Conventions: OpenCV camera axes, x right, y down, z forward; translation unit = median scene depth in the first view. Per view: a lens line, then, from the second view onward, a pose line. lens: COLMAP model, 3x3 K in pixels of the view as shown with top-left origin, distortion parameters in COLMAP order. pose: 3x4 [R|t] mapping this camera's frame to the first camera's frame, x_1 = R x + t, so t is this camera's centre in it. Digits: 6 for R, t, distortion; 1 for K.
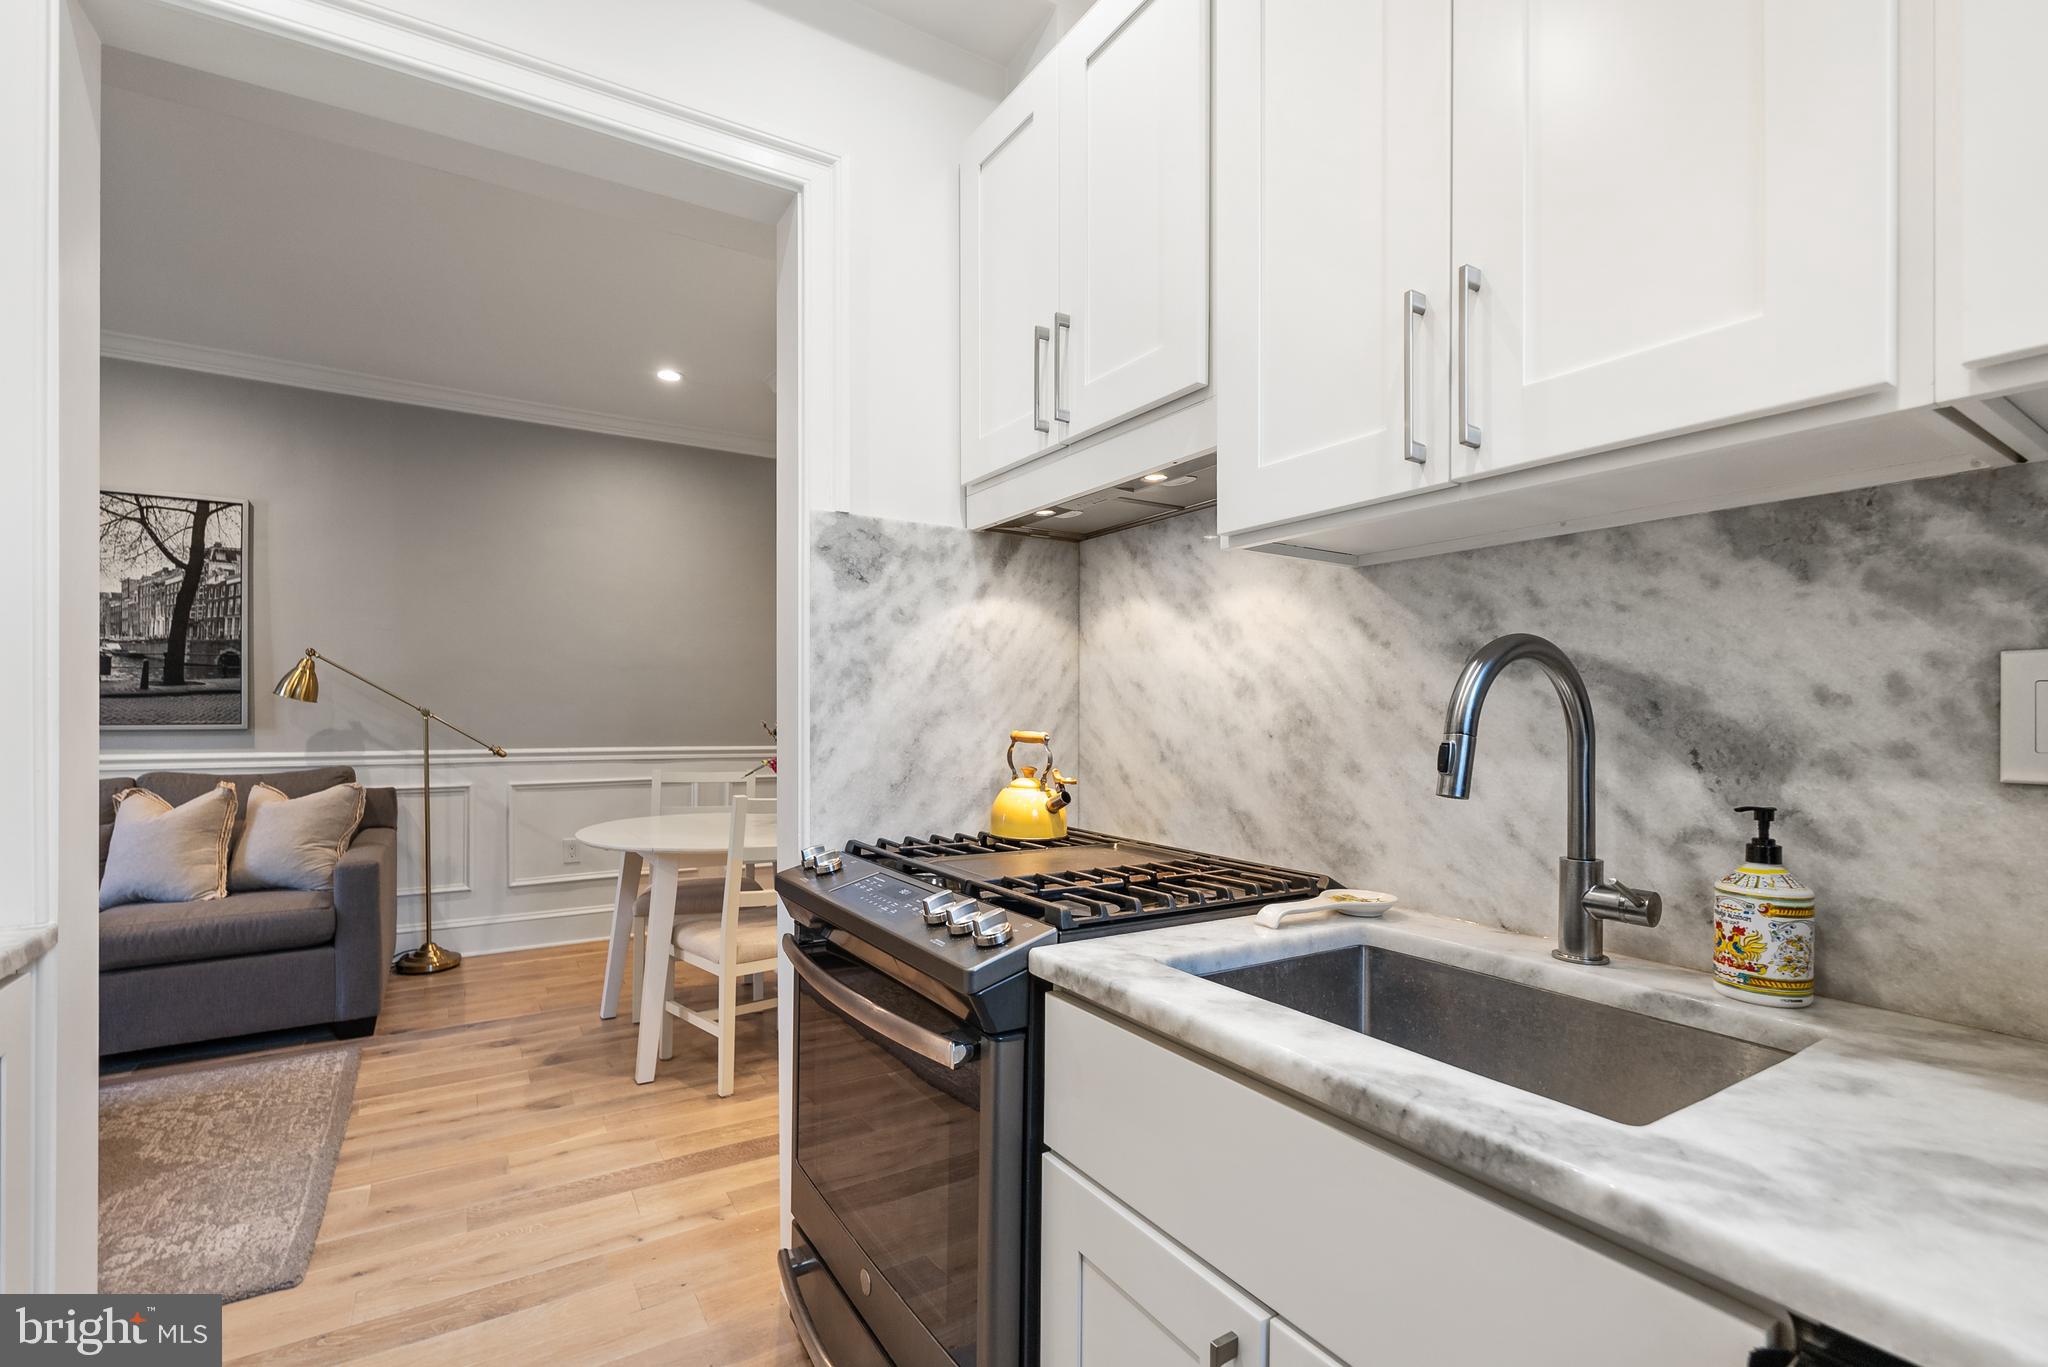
lens RADIAL K [[928.0, 0, 1054.8], [0, 928.0, 713.2], [0, 0, 1]] dist [0.000828, 0.000165]
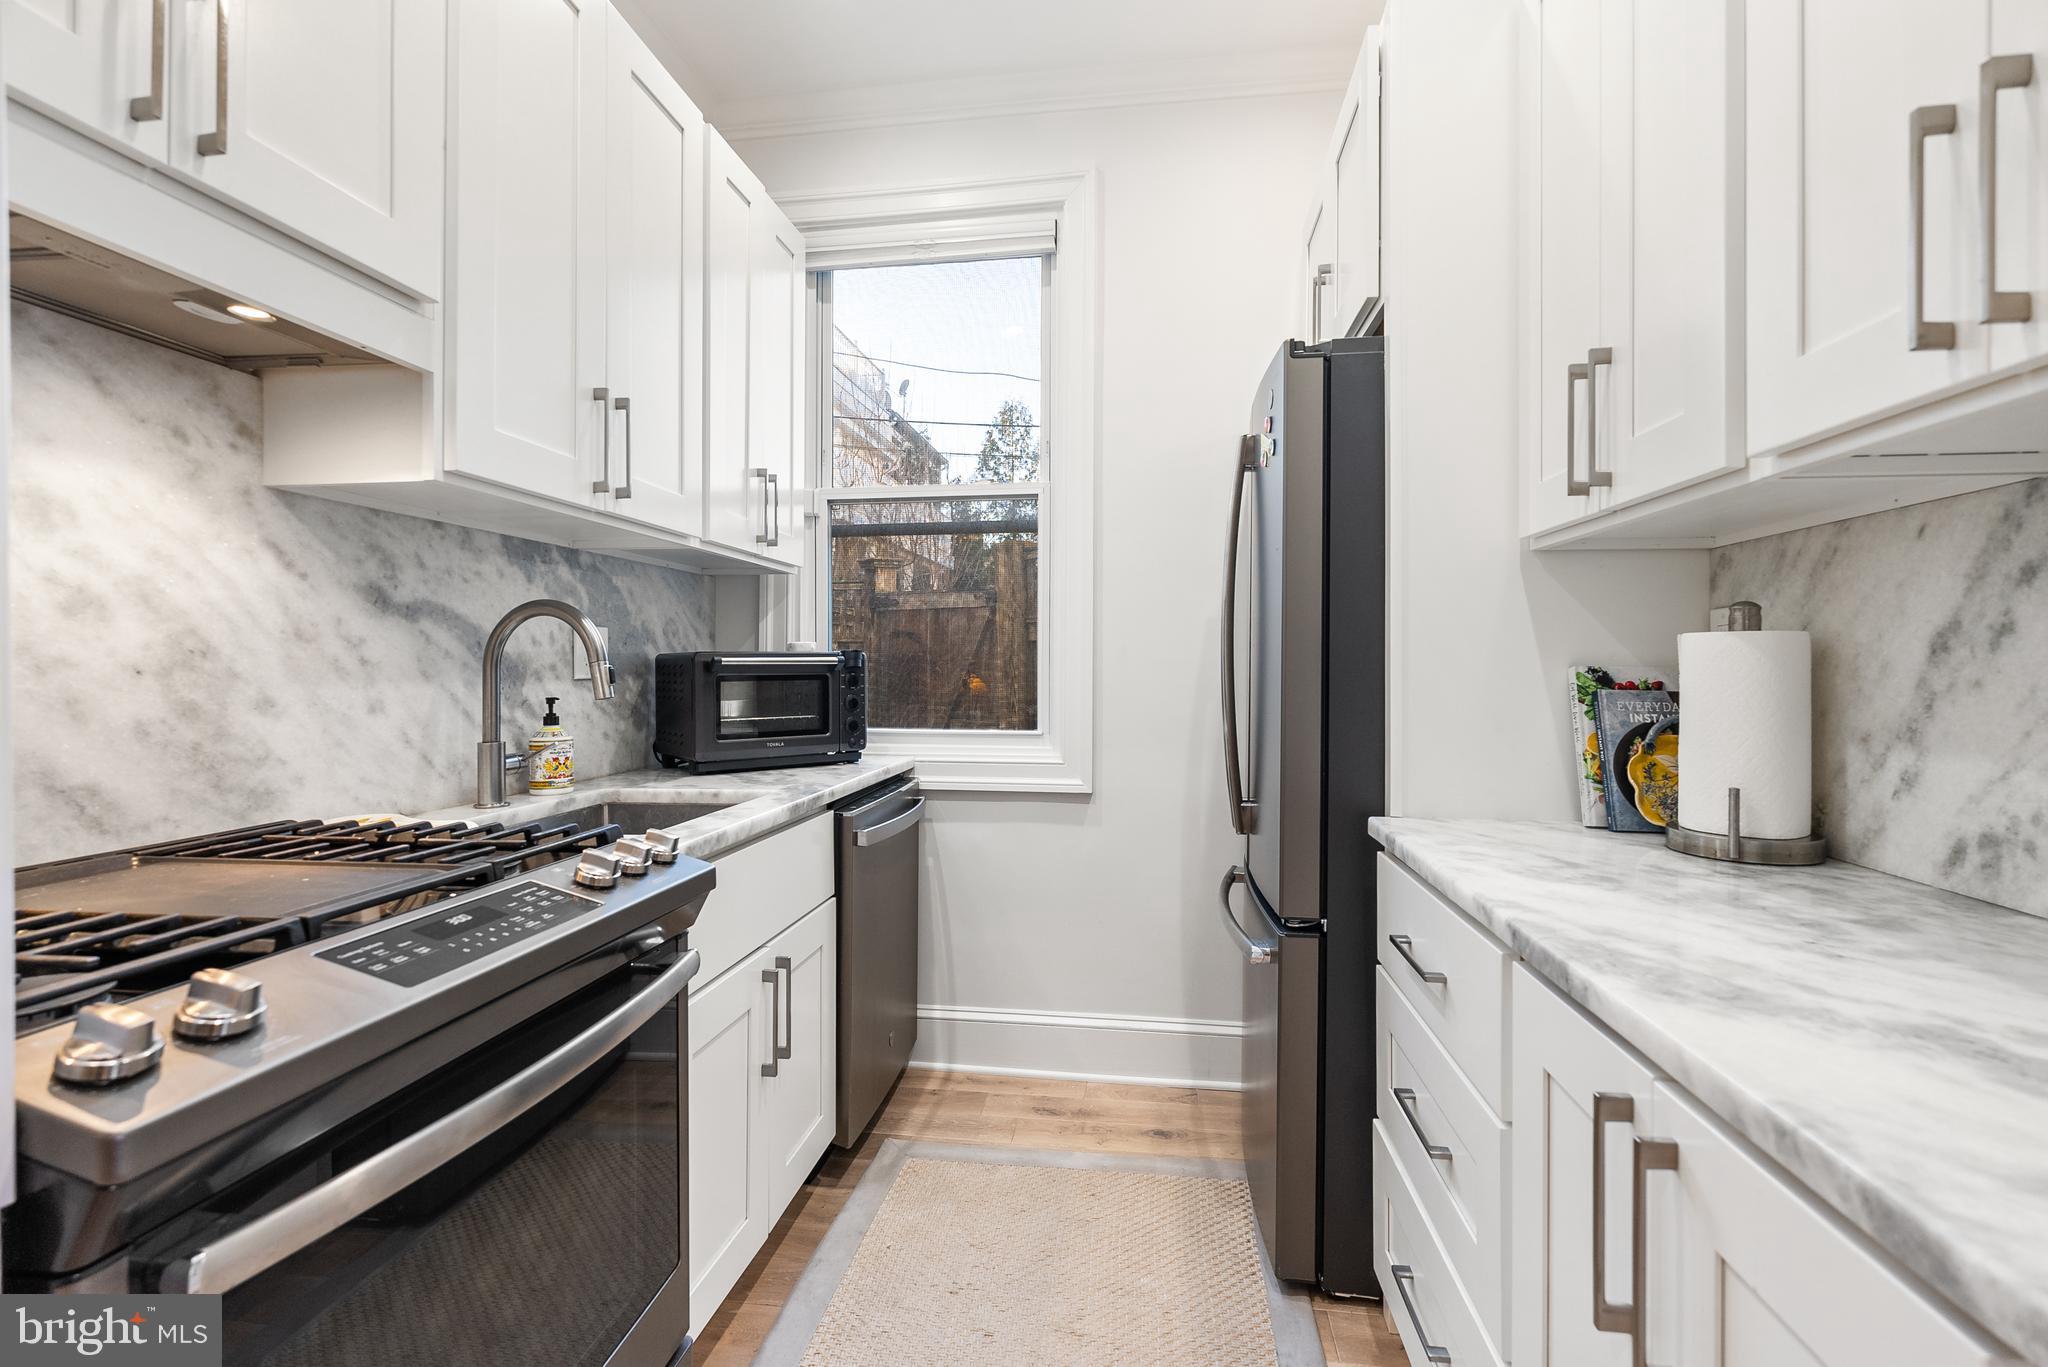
lens RADIAL K [[928.0, 0, 1022.8], [0, 928.0, 670.5], [0, 0, 1]] dist [0.000828, 0.000165]
pose [[-0.750152, -0.006424, 0.661235, -0.863542], [-0.002166, 0.999971, 0.007259, 0.018402], [-0.661262, 0.004013, -0.750144, 1.206791]]
